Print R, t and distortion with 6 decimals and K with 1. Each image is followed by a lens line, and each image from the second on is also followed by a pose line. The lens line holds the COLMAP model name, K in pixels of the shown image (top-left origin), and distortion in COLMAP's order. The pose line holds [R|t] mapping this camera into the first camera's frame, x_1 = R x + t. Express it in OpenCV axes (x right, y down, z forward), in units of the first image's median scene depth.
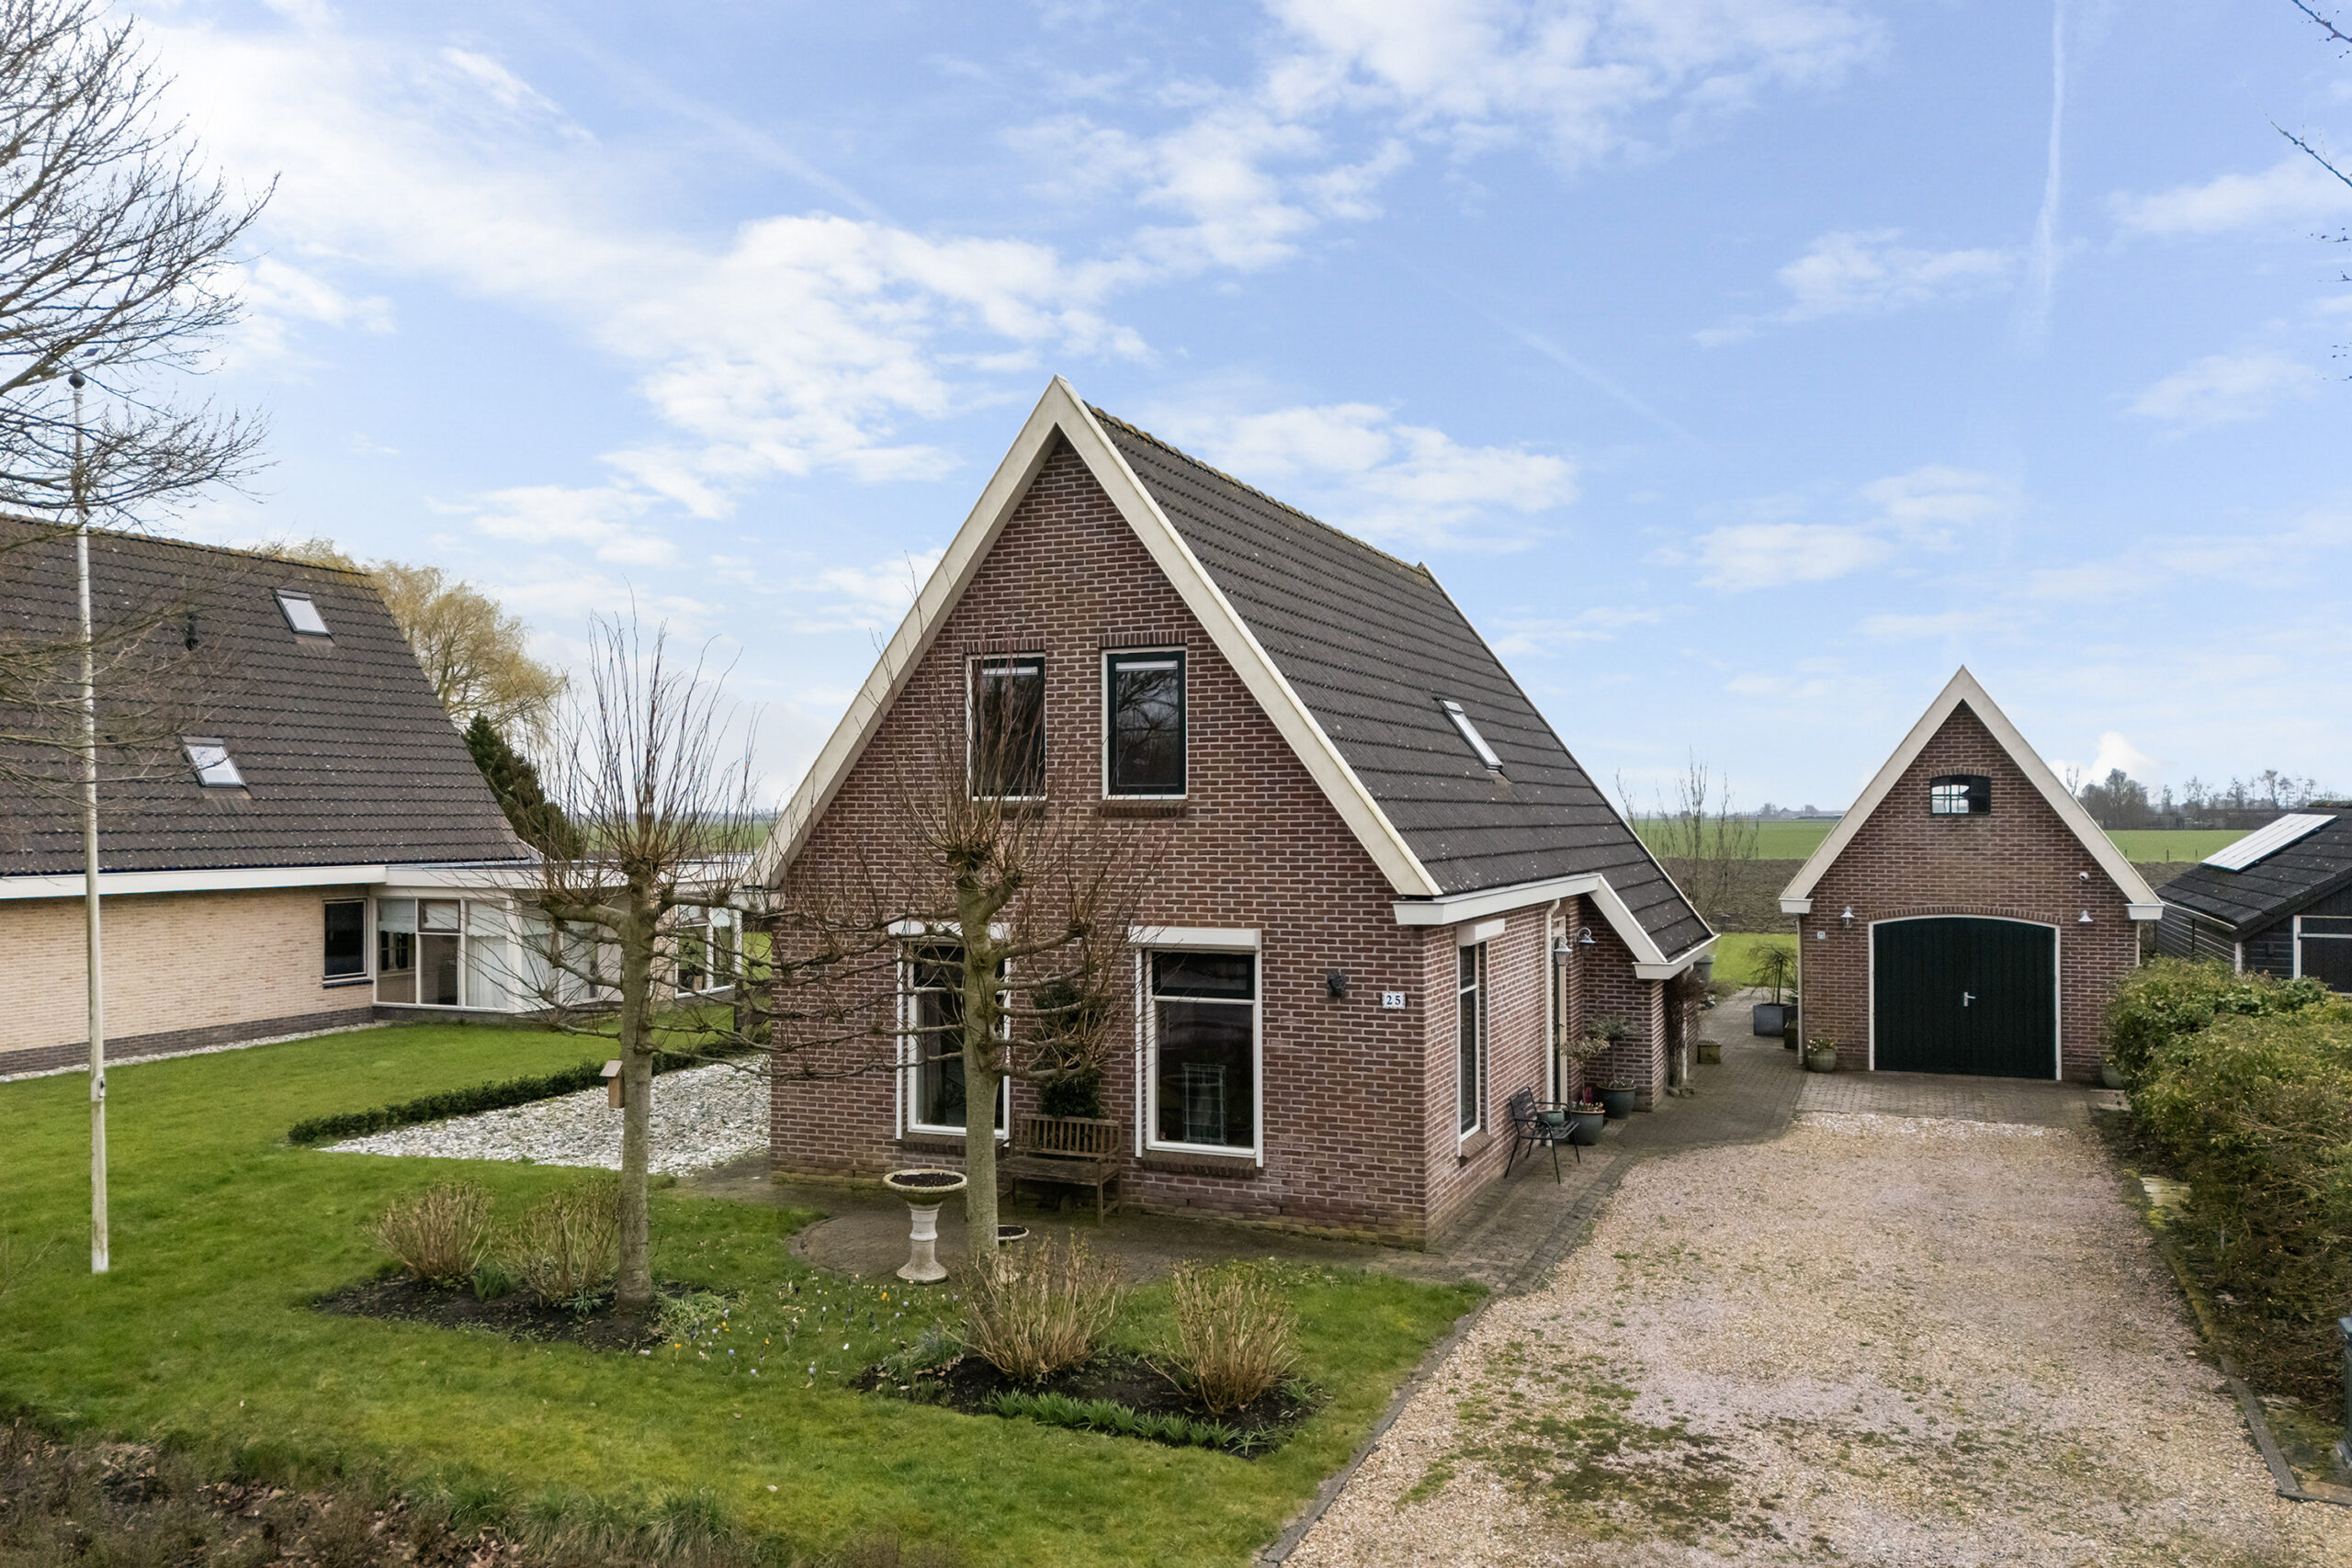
lens RADIAL K [[1780.7, 0, 1176.0], [0, 1780.7, 784.0], [0, 0, 1]] dist [0.037658, -0.000073]
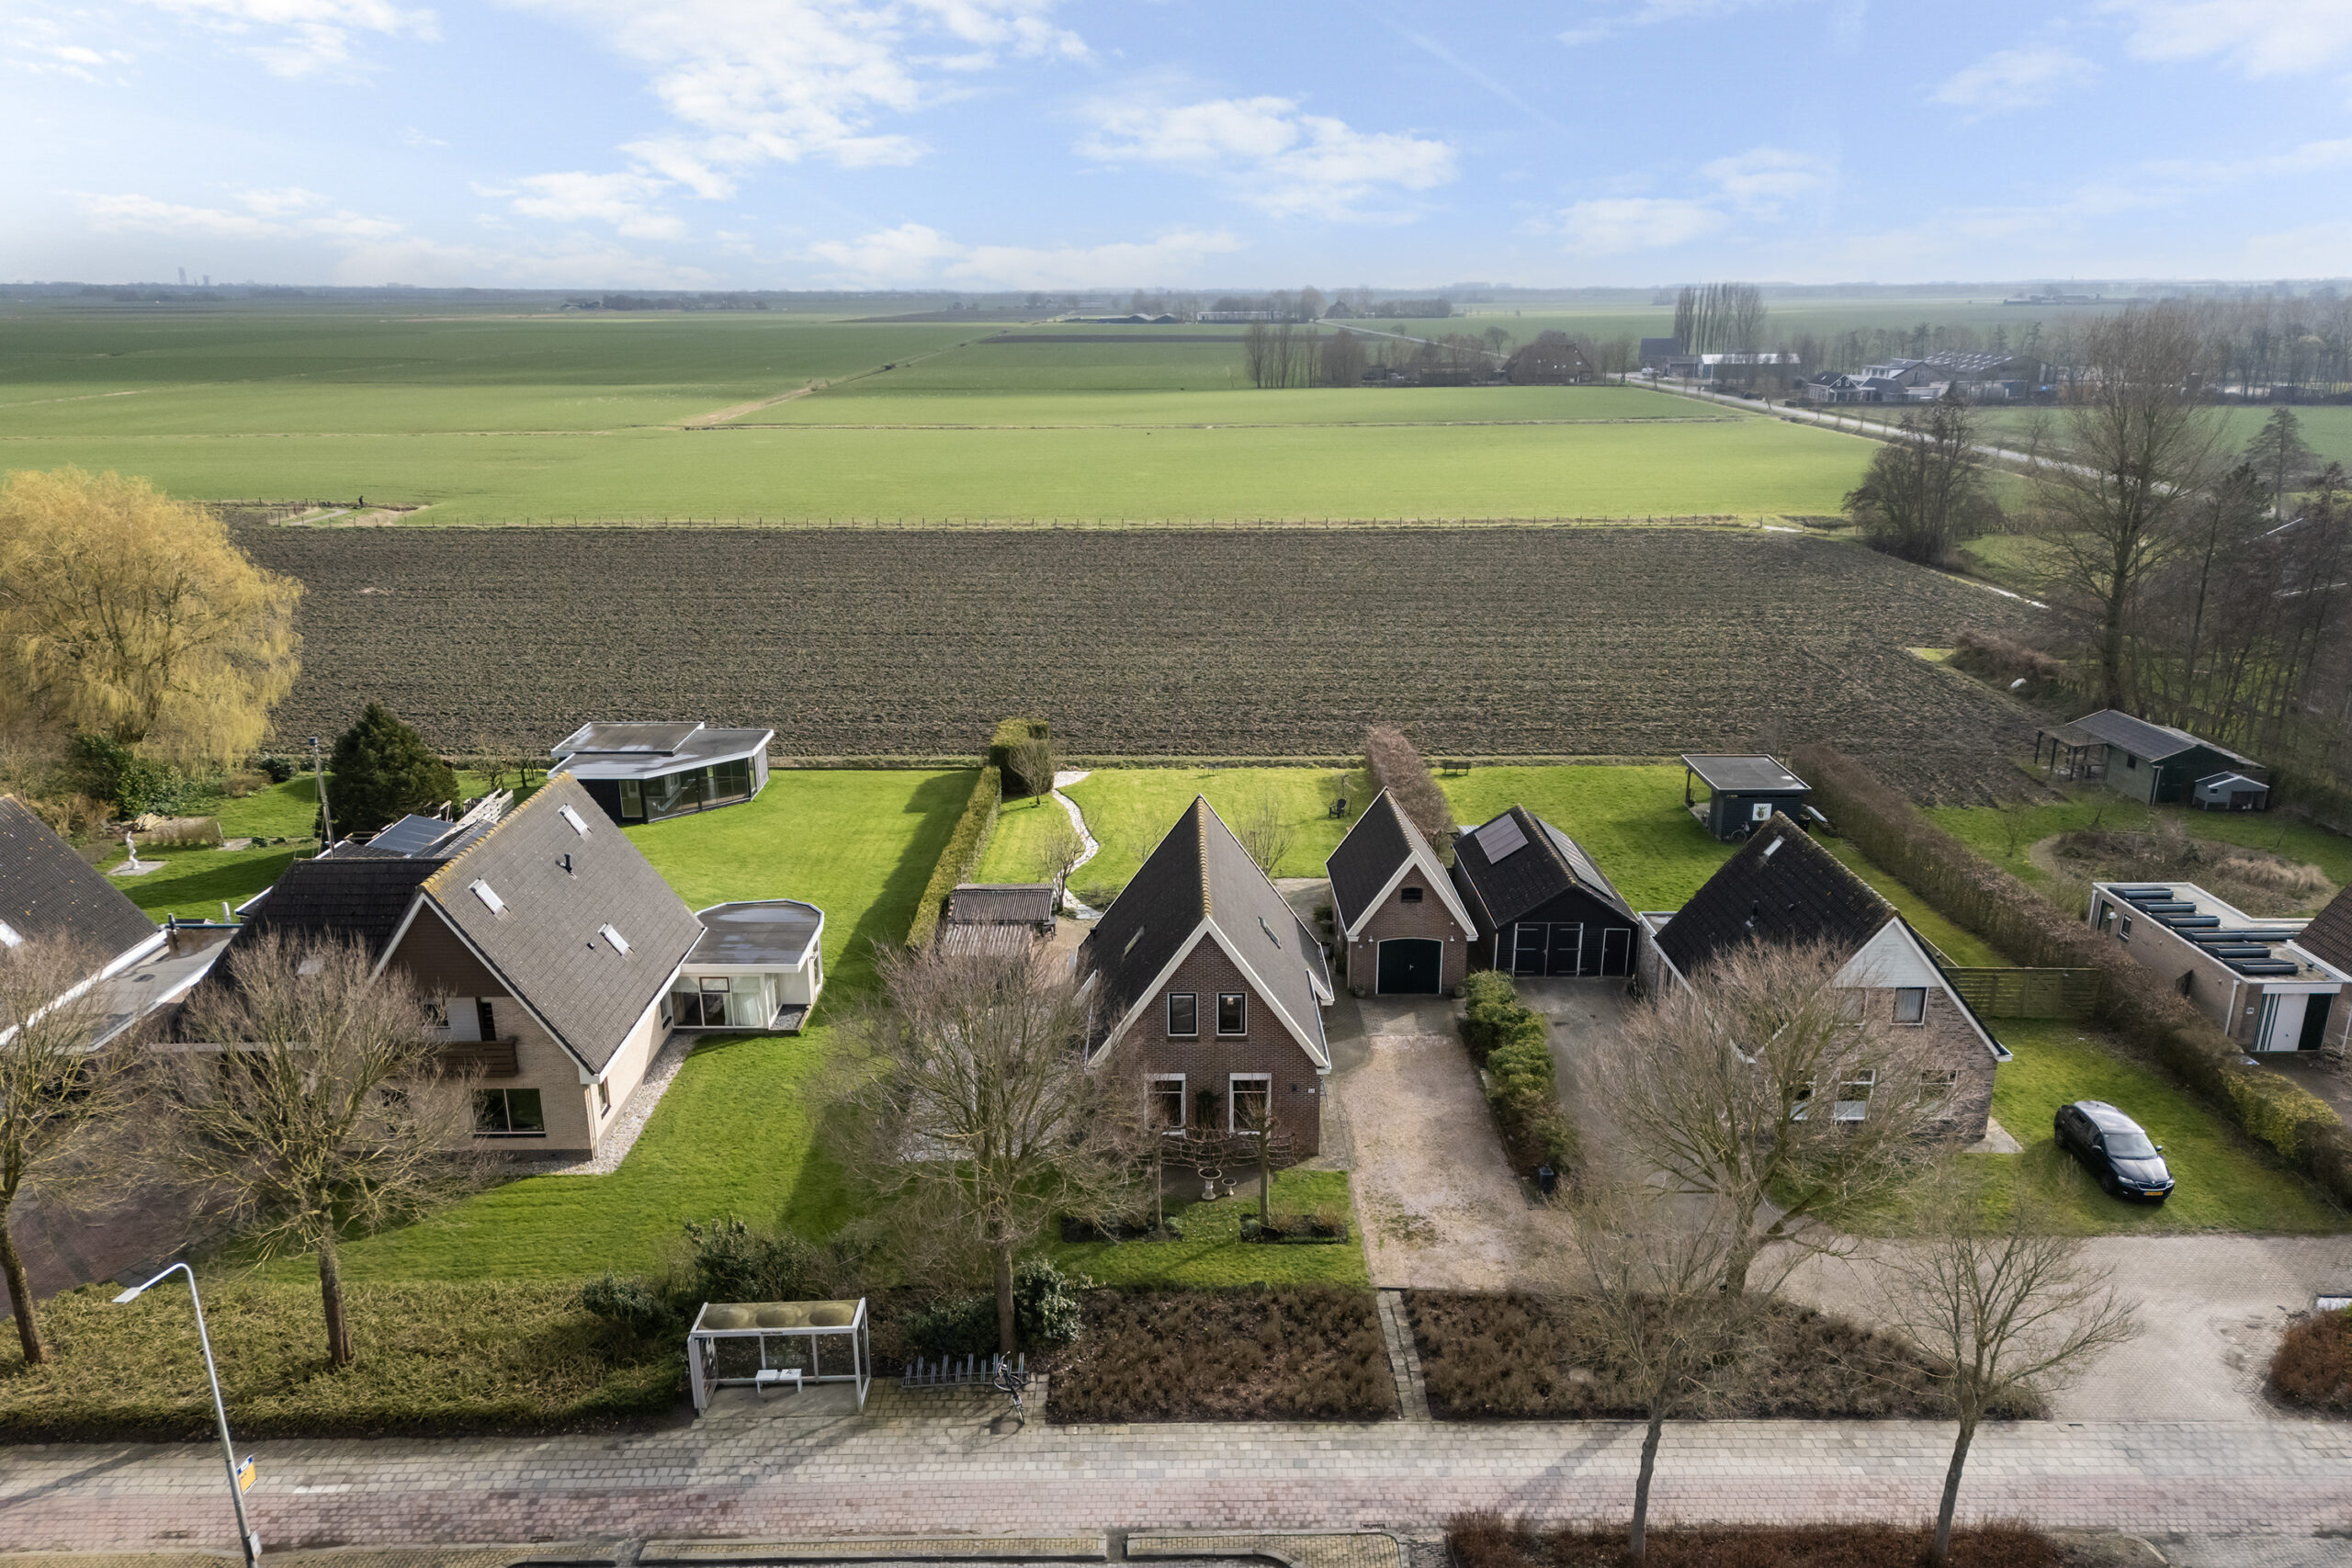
lens RADIAL K [[1719.7, 0, 1180.6], [0, 1719.7, 849.8], [0, 0, 1]] dist [0.081062, -0.061509]
pose [[0.919399, -0.121352, 0.374138, -1.228268], [-0.004023, 0.948264, 0.317456, -1.302569], [-0.393306, -0.293374, 0.871345, -1.581767]]
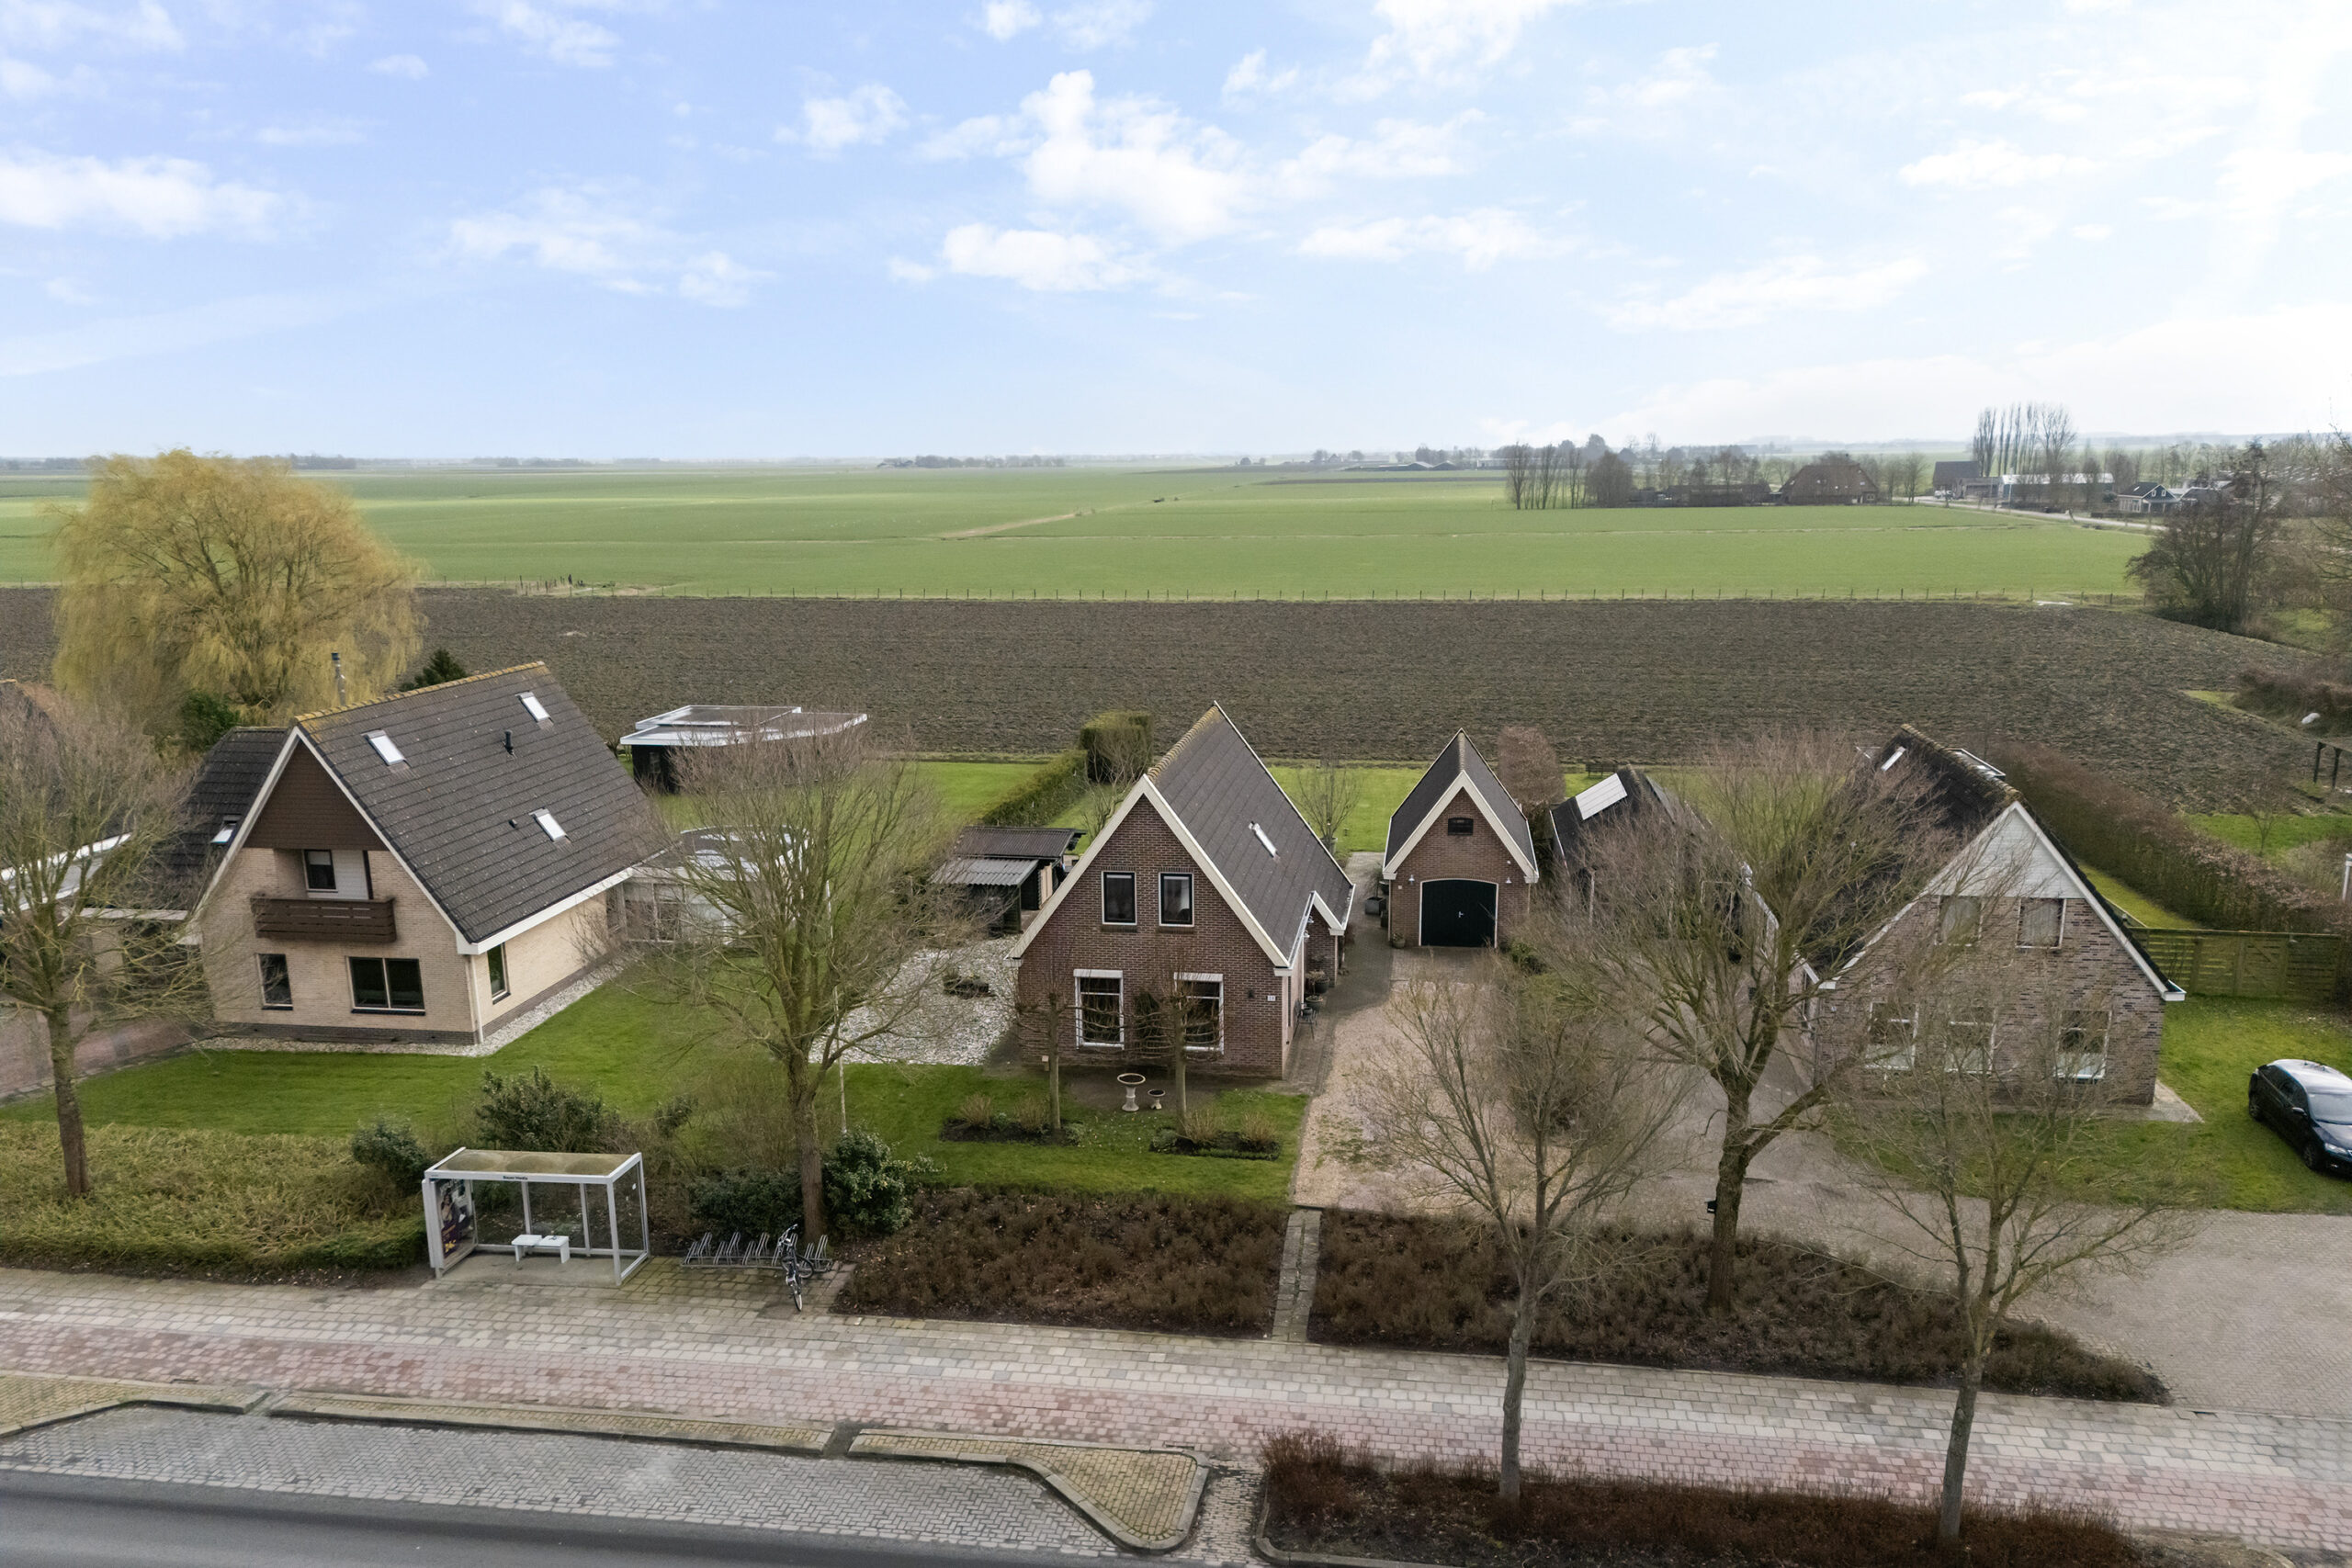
lens RADIAL K [[1719.7, 0, 1180.6], [0, 1719.7, 849.8], [0, 0, 1]] dist [0.081062, -0.061509]
pose [[0.970450, -0.062077, 0.233180, -0.615896], [0.005385, 0.971673, 0.236267, -0.726000], [-0.241242, -0.228029, 0.943295, -1.448581]]
